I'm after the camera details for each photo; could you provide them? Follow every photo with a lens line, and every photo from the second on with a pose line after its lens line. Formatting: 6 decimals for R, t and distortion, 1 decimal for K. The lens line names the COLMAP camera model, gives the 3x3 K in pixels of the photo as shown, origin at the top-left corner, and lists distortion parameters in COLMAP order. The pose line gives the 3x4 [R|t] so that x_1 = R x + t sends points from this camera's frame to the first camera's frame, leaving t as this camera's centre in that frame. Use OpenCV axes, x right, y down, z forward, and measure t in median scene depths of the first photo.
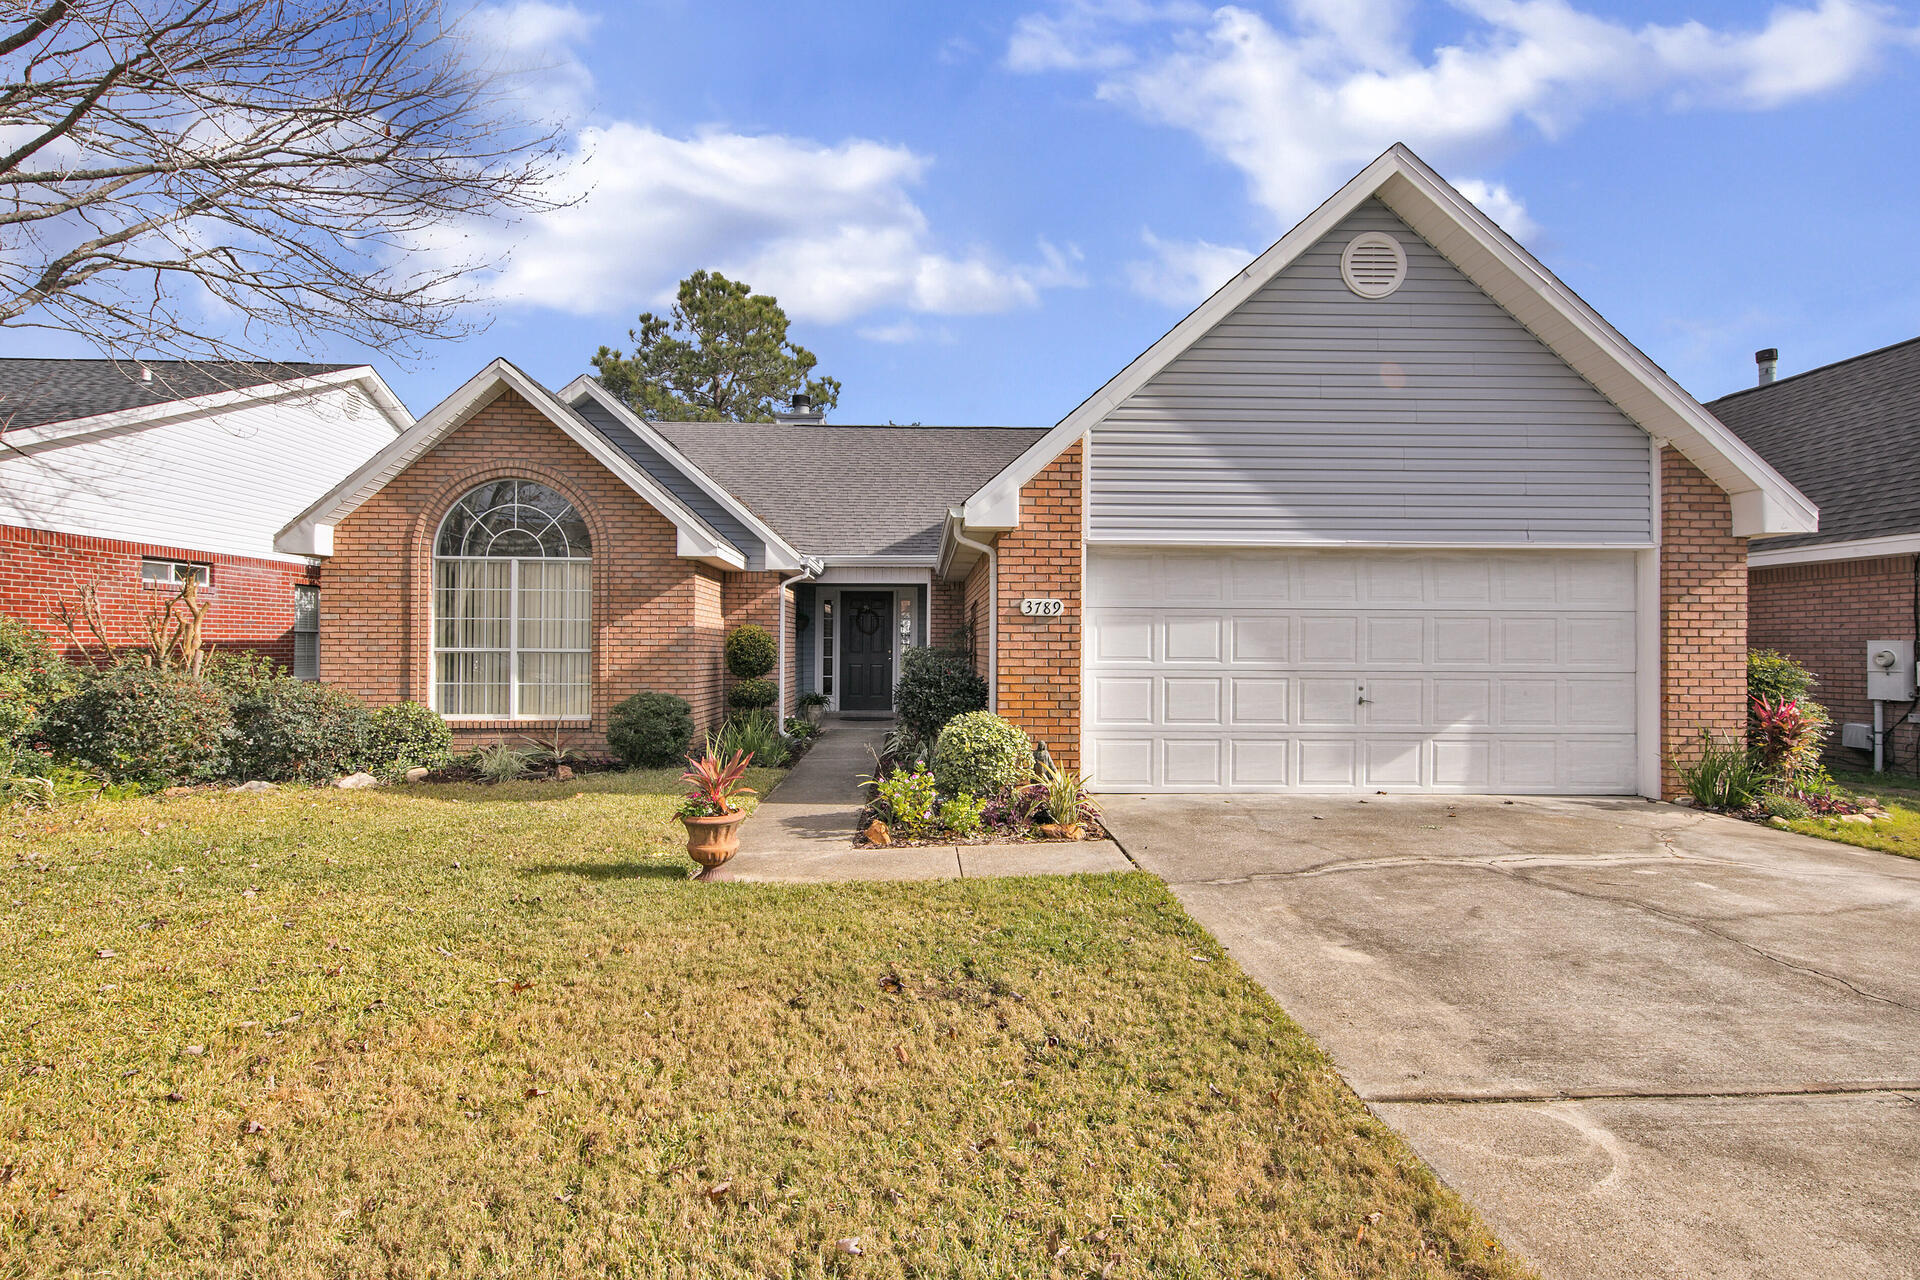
lens RADIAL K [[945.9, 0, 955.5], [0, 945.9, 644.5], [0, 0, 1]] dist [0.006435, 0.000819]
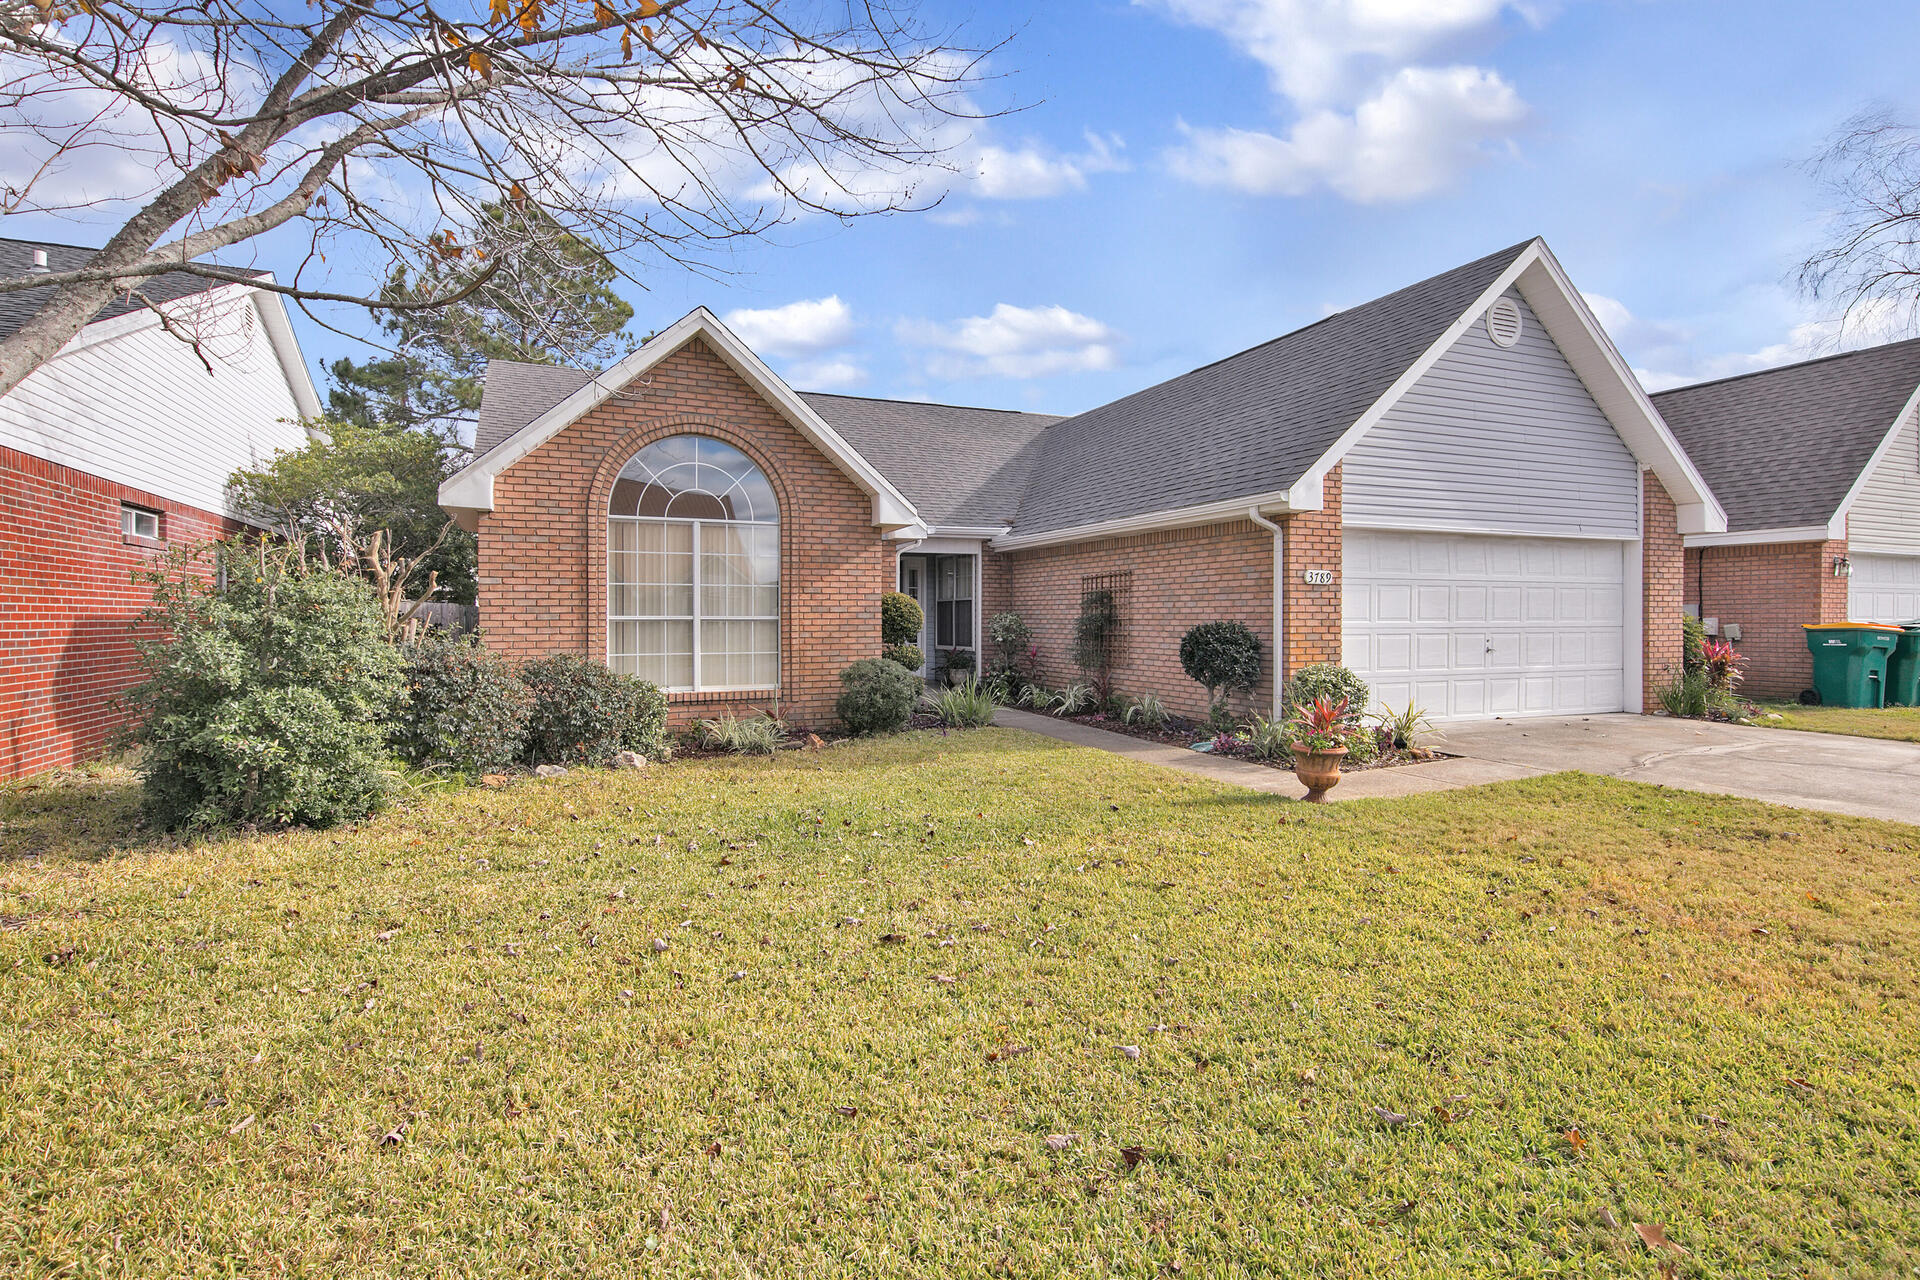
lens RADIAL K [[945.9, 0, 959.9], [0, 945.9, 632.5], [0, 0, 1]] dist [0.006435, 0.000819]
pose [[0.929085, -0.012334, 0.369660, -0.580557], [0.006118, 0.999820, 0.017985, 0.005280], [-0.369815, -0.014448, 0.928993, 0.028891]]
